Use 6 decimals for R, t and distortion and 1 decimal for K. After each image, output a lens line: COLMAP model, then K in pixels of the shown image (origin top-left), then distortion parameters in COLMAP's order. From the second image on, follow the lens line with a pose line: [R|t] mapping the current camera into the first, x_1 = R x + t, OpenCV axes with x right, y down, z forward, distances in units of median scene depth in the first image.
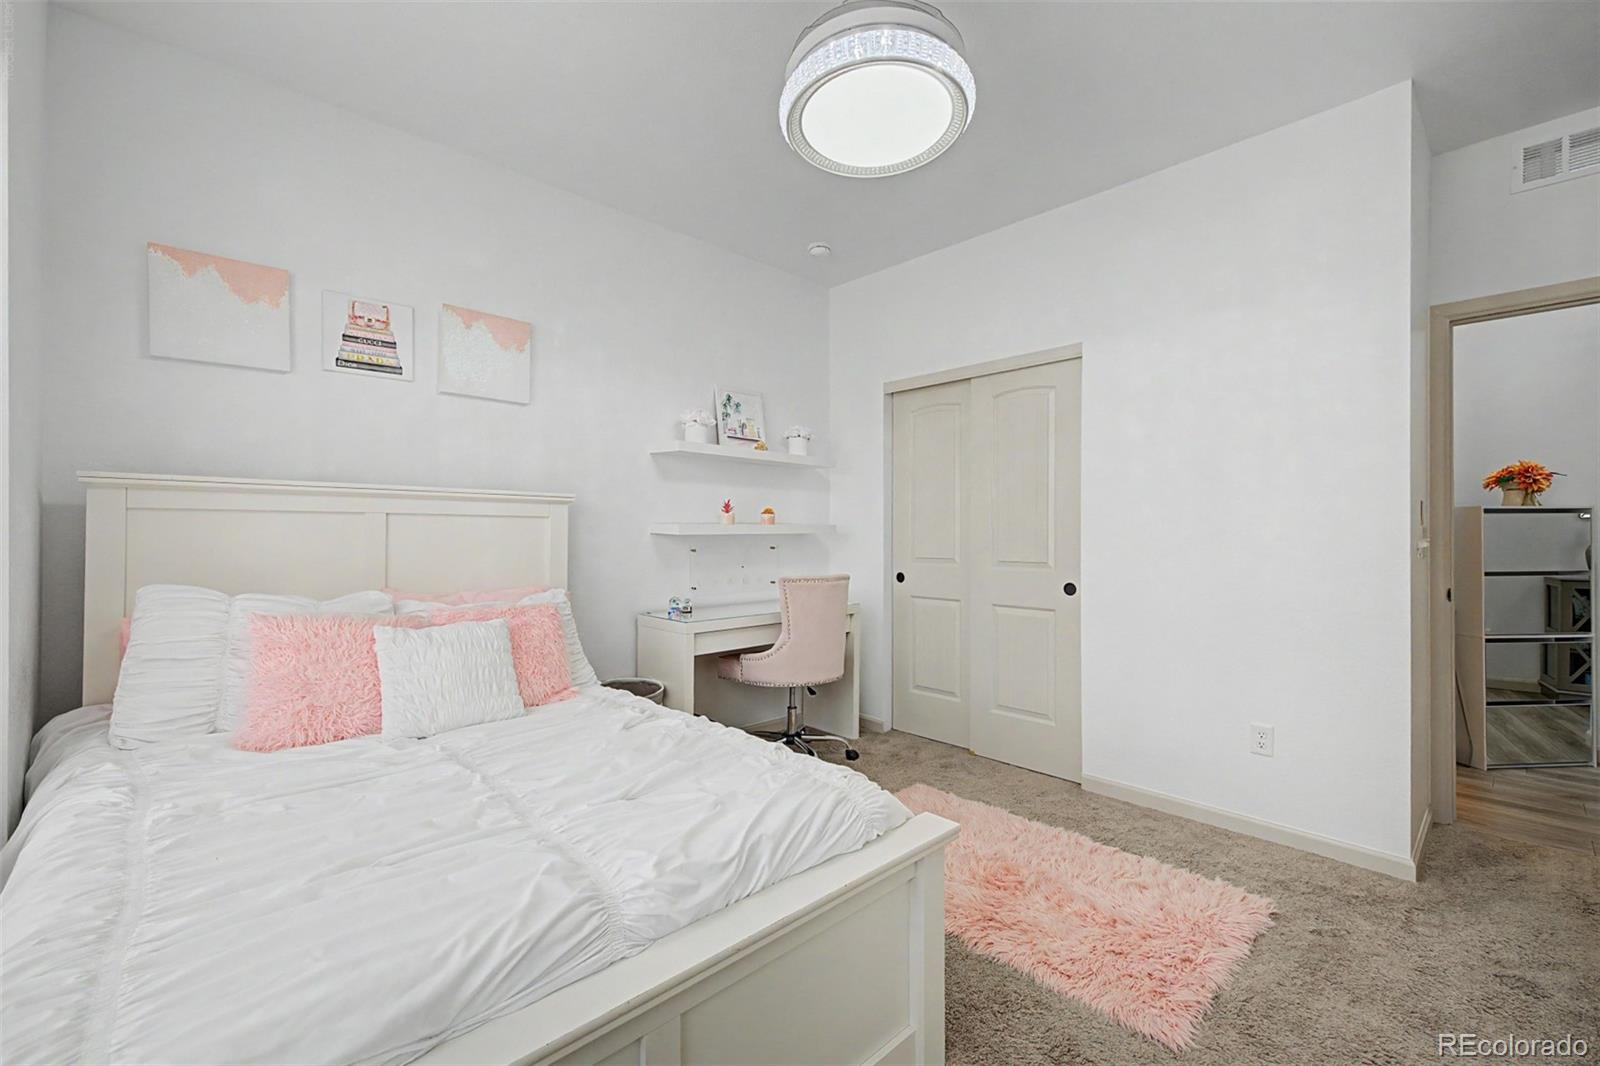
lens RADIAL K [[681.1, 0, 801.7], [0, 681.1, 531.9], [0, 0, 1]] dist [0.005060, -0.000666]
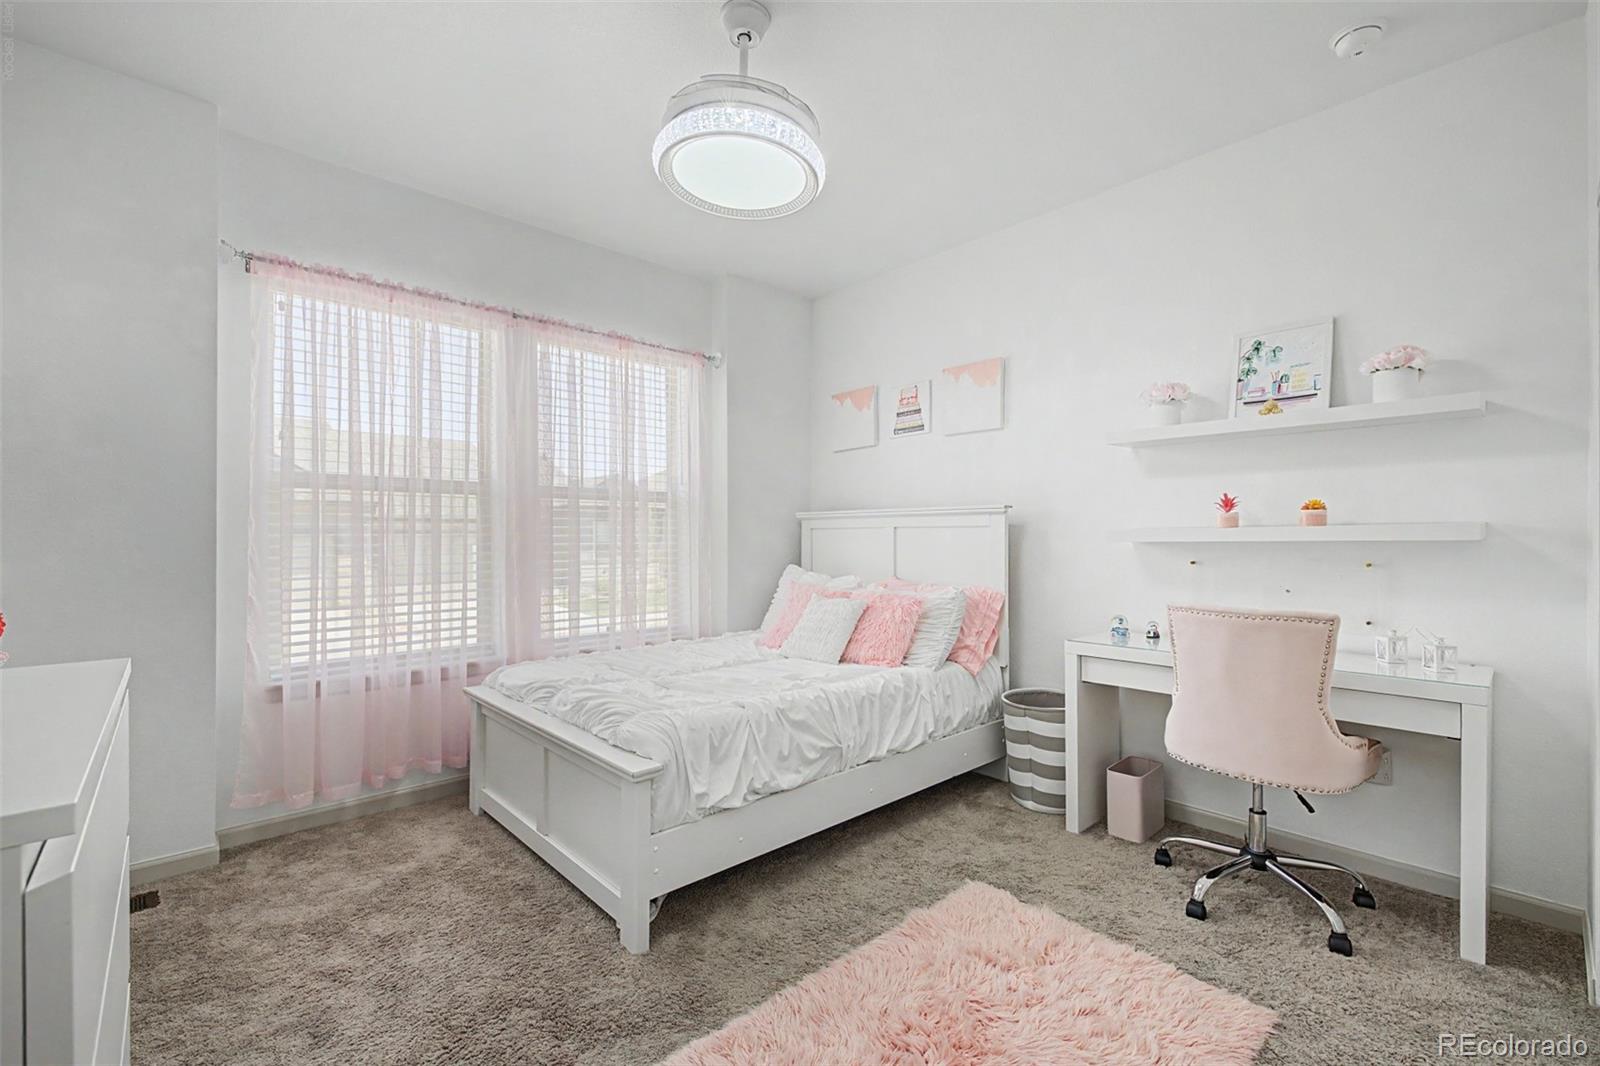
lens RADIAL K [[681.1, 0, 801.6], [0, 681.1, 537.3], [0, 0, 1]] dist [0.005060, -0.000666]
pose [[-0.022664, -0.007900, -0.999712, 0.761887], [0.000543, 0.999969, -0.007914, 0.004793], [0.999743, -0.000722, -0.022659, 0.703375]]
